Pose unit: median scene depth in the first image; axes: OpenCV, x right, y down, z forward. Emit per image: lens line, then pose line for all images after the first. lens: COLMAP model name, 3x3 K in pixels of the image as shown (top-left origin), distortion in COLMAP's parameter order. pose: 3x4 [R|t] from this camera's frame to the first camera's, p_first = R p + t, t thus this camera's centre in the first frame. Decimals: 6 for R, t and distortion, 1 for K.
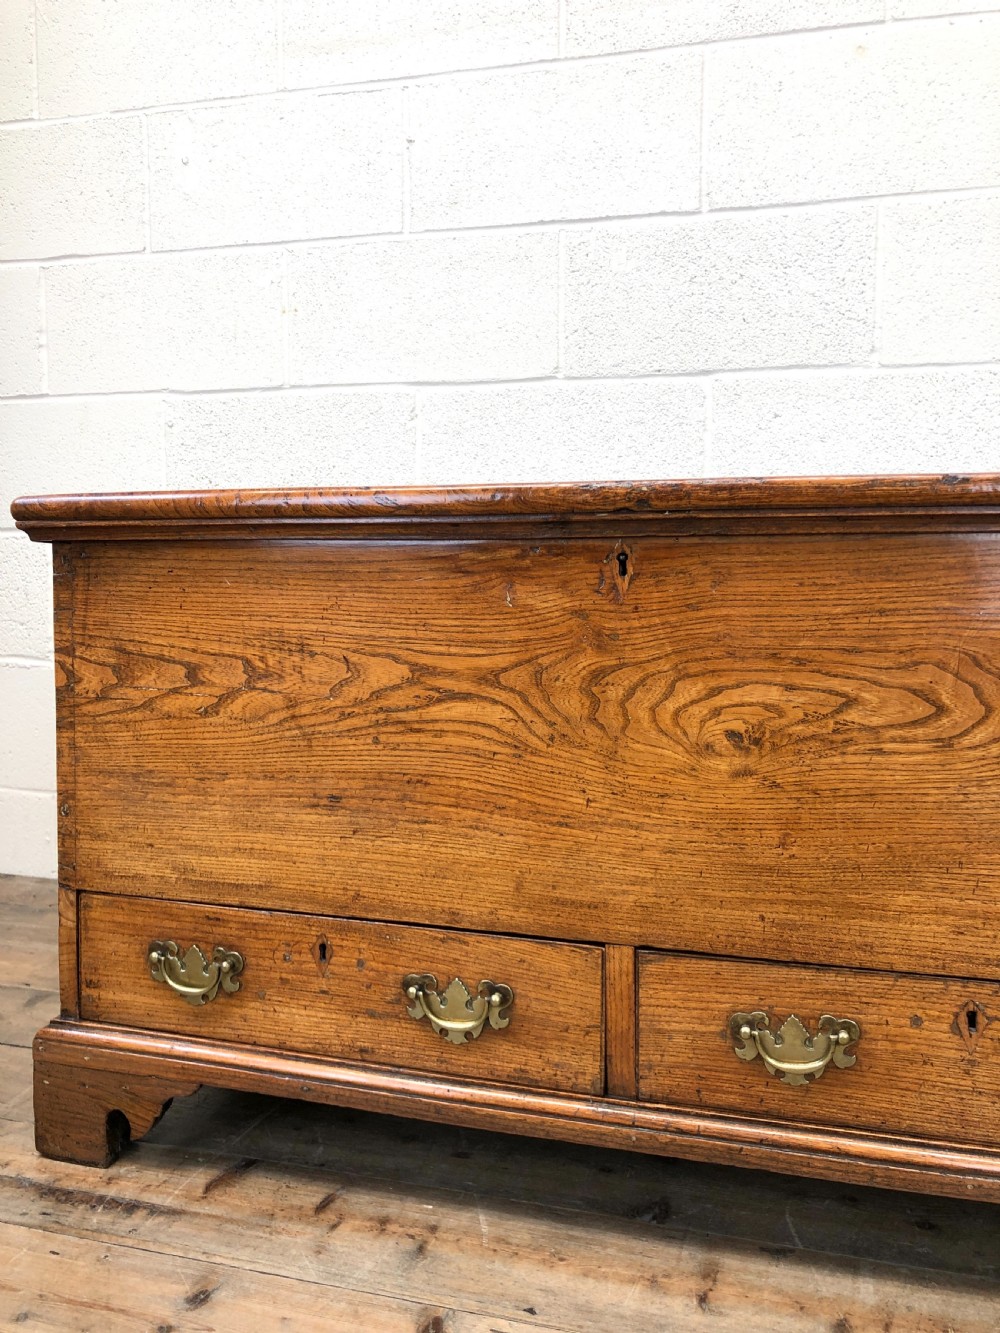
lens RADIAL K [[1091.2, 0, 501.7], [0, 1091.2, 659.6], [0, 0, 1]] dist [0.061122, -0.101948]
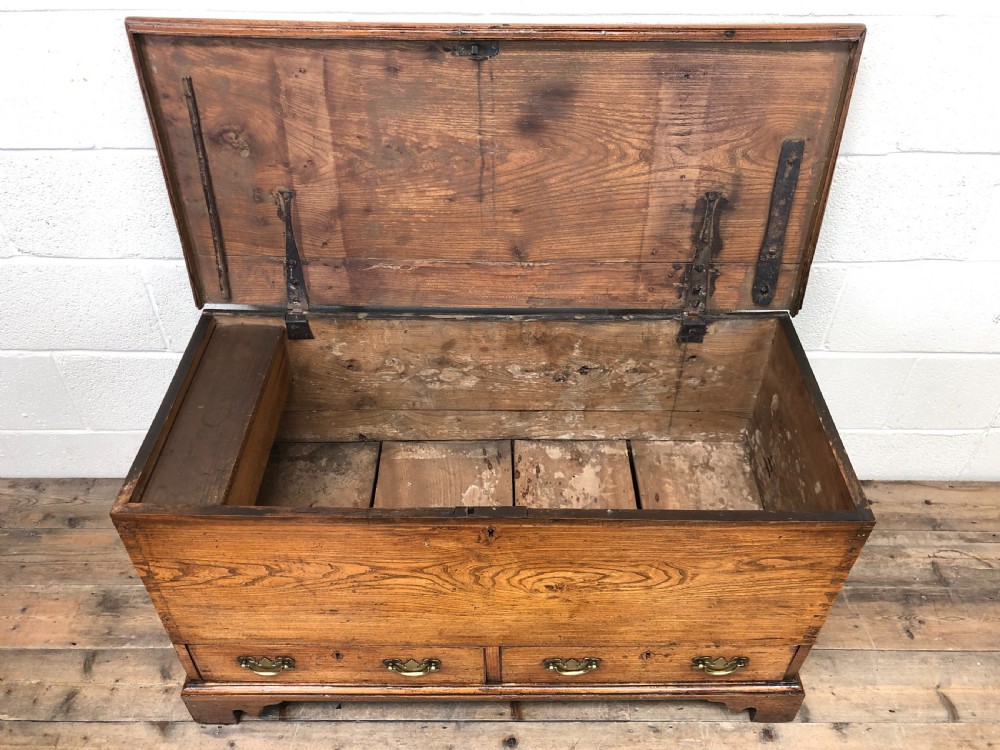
lens RADIAL K [[818.2, 0, 502.4], [0, 818.2, 372.0], [0, 0, 1]] dist [0.056278, -0.141746]
pose [[0.962728, -0.181437, 0.200587, -0.087466], [0.020291, 0.787981, 0.615365, -1.060139], [-0.269708, -0.588359, 0.762293, 0.115225]]
